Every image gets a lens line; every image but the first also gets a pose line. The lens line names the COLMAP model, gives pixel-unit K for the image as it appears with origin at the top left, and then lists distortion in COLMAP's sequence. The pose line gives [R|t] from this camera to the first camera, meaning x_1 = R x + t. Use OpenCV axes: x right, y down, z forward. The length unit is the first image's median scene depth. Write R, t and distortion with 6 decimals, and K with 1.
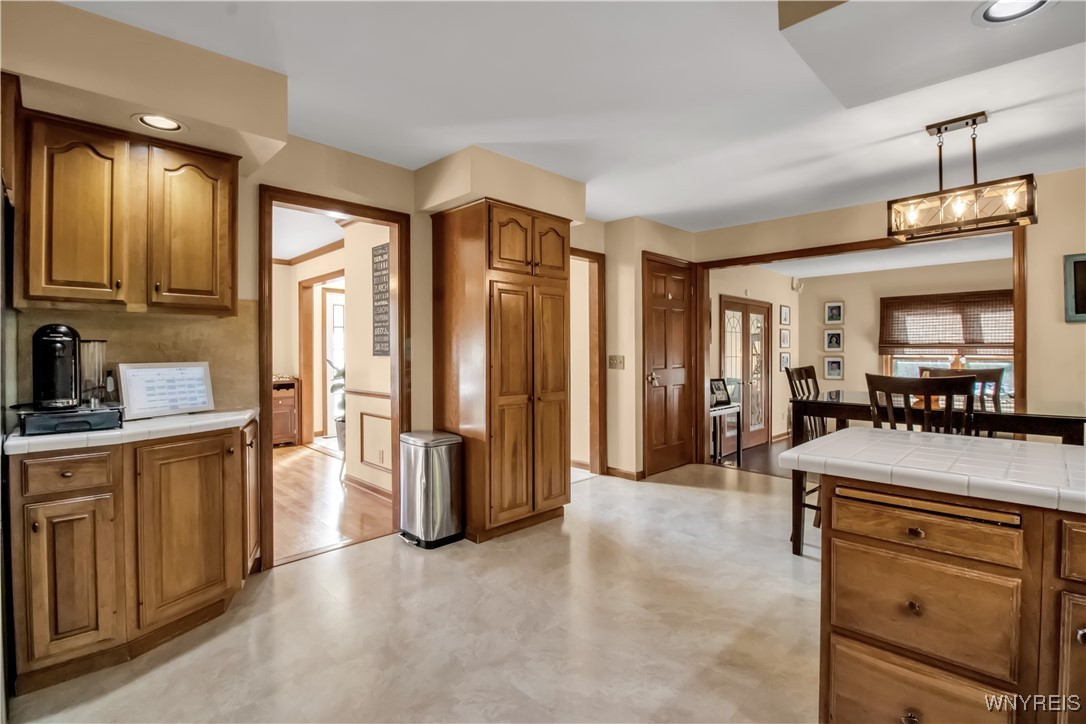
lens RADIAL K [[500.2, 0, 546.4], [0, 500.2, 353.8], [0, 0, 1]] dist [-0.003293, -0.001155]
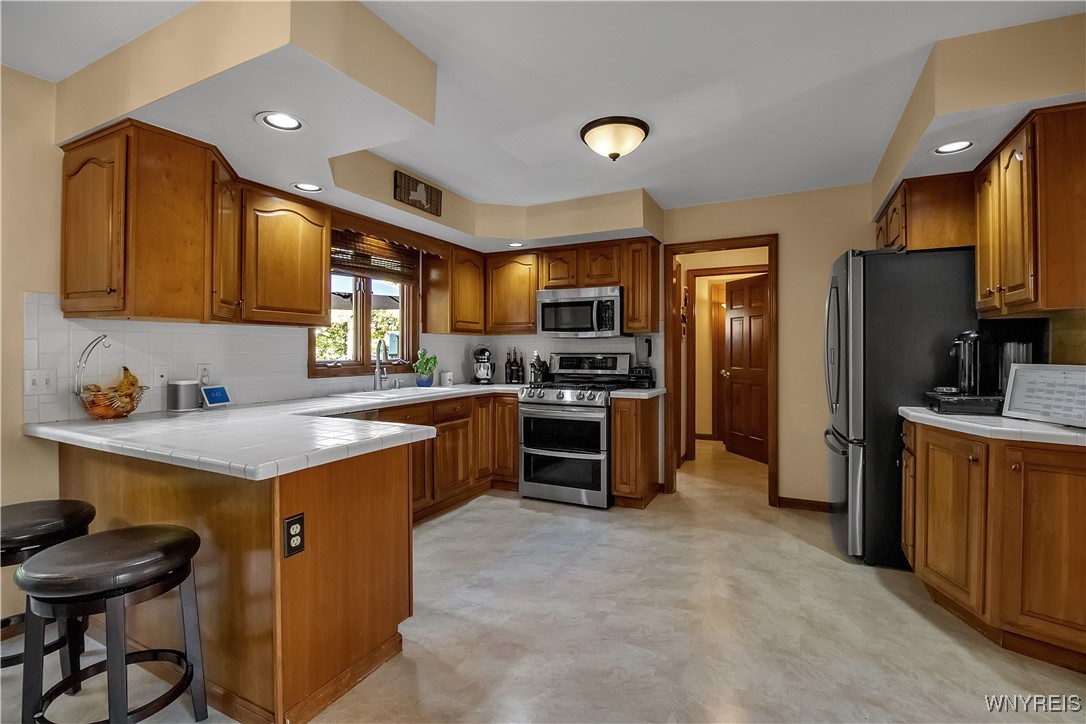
lens RADIAL K [[500.2, 0, 546.4], [0, 500.2, 353.8], [0, 0, 1]] dist [-0.003293, -0.001155]
pose [[-0.948027, 0.007811, -0.318093, 0.410917], [0.005013, 0.999941, 0.009616, -0.015486], [0.318150, 0.007521, -0.948011, 1.618857]]
